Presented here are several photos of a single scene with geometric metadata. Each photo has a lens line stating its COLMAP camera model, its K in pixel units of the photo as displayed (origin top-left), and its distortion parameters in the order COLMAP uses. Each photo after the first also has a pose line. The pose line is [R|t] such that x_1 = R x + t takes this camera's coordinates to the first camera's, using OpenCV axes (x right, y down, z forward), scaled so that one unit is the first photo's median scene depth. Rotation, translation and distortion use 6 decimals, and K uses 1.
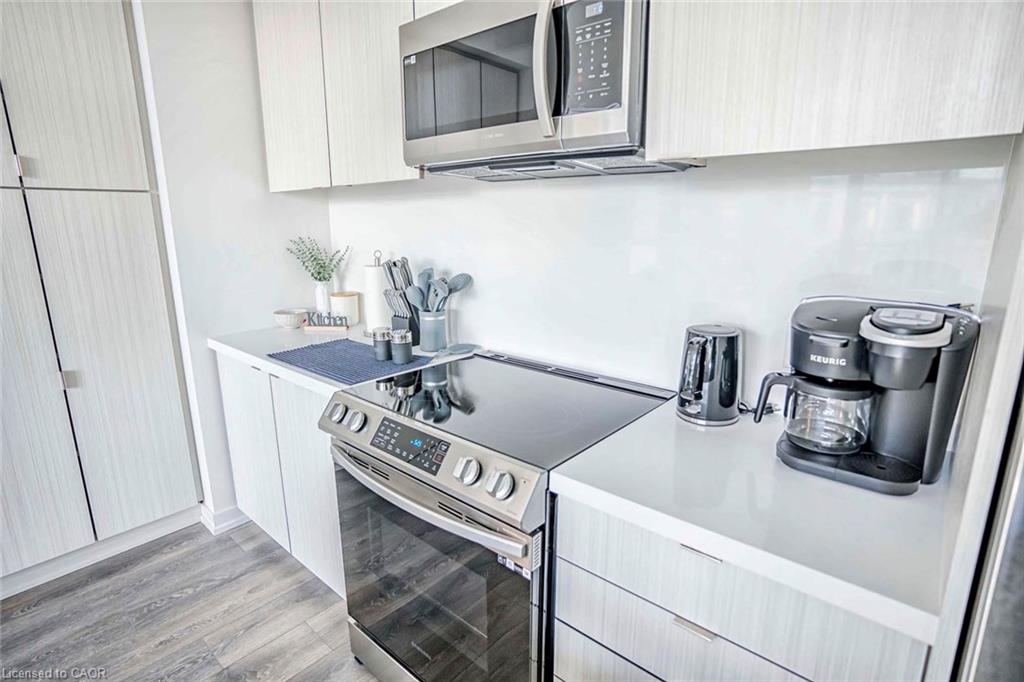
lens RADIAL K [[520.6, 0, 512.0], [0, 520.6, 341.0], [0, 0, 1]] dist [-0.046458, -0.000031]
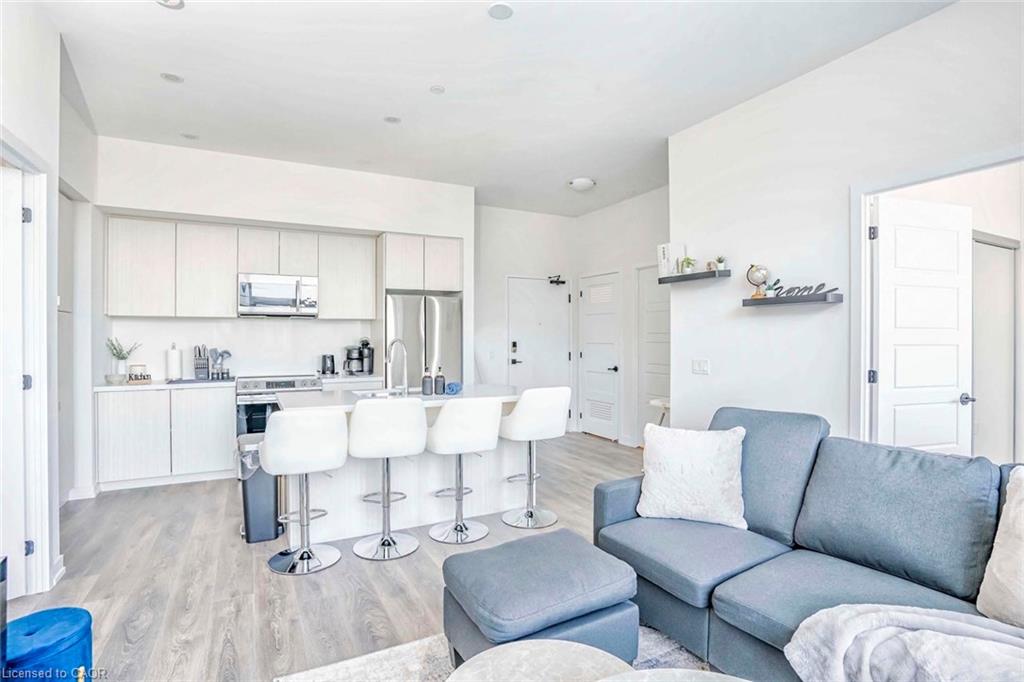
lens RADIAL K [[503.9, 0, 511.7], [0, 503.9, 335.7], [0, 0, 1]] dist [-0.080074, 0.034389]
pose [[0.357316, 0.006335, 0.933962, -2.366948], [0.218153, 0.971751, -0.090053, 0.428768], [-0.908149, 0.235924, 0.345840, -1.531716]]
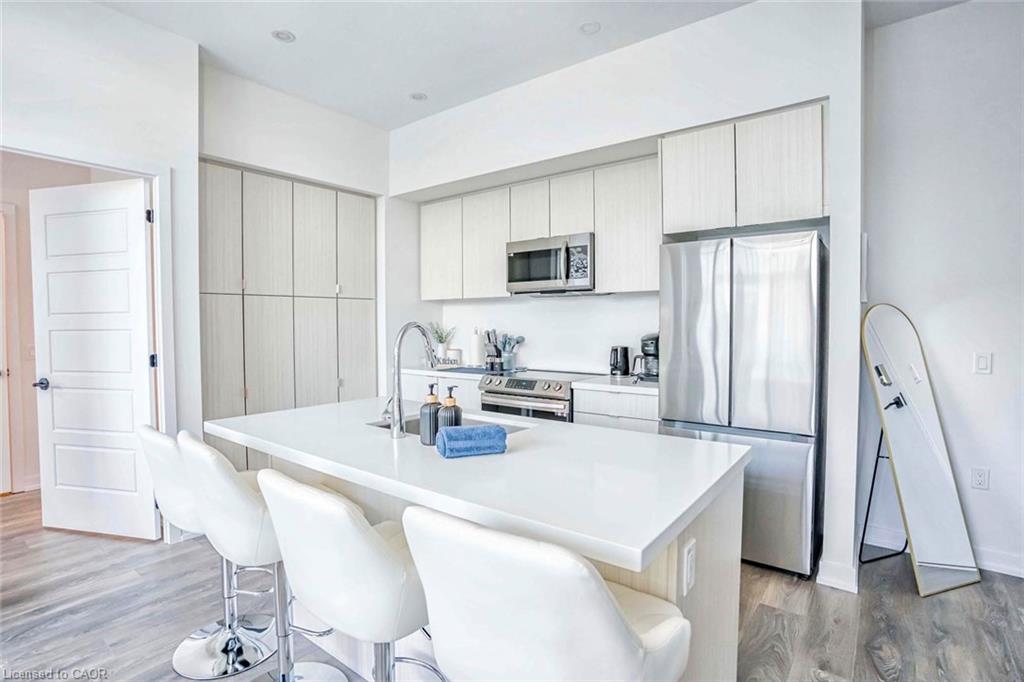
lens RADIAL K [[503.9, 0, 511.7], [0, 503.9, 335.7], [0, 0, 1]] dist [-0.080074, 0.034389]
pose [[0.998245, -0.001130, 0.059216, -0.322605], [0.013201, 0.978911, -0.203858, 0.392025], [-0.057737, 0.204282, 0.977208, -1.423249]]
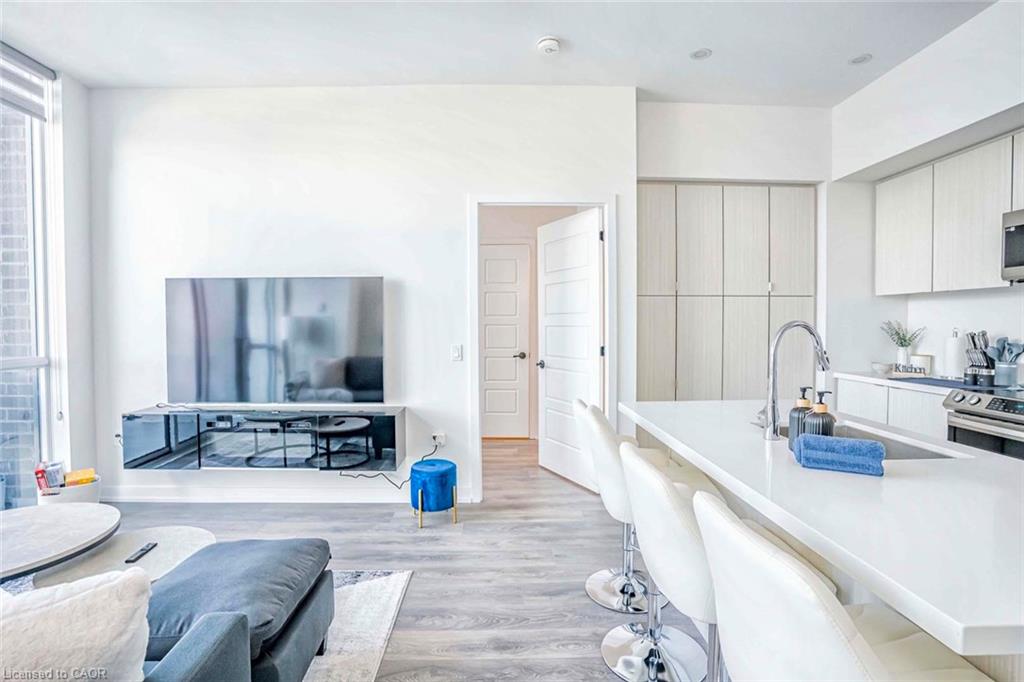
lens RADIAL K [[503.9, 0, 511.7], [0, 503.9, 335.7], [0, 0, 1]] dist [-0.080074, 0.034389]
pose [[0.677427, 0.022584, -0.735243, -0.117154], [-0.170050, 0.977262, -0.126661, 0.394577], [0.715664, 0.210831, 0.665864, -1.434111]]
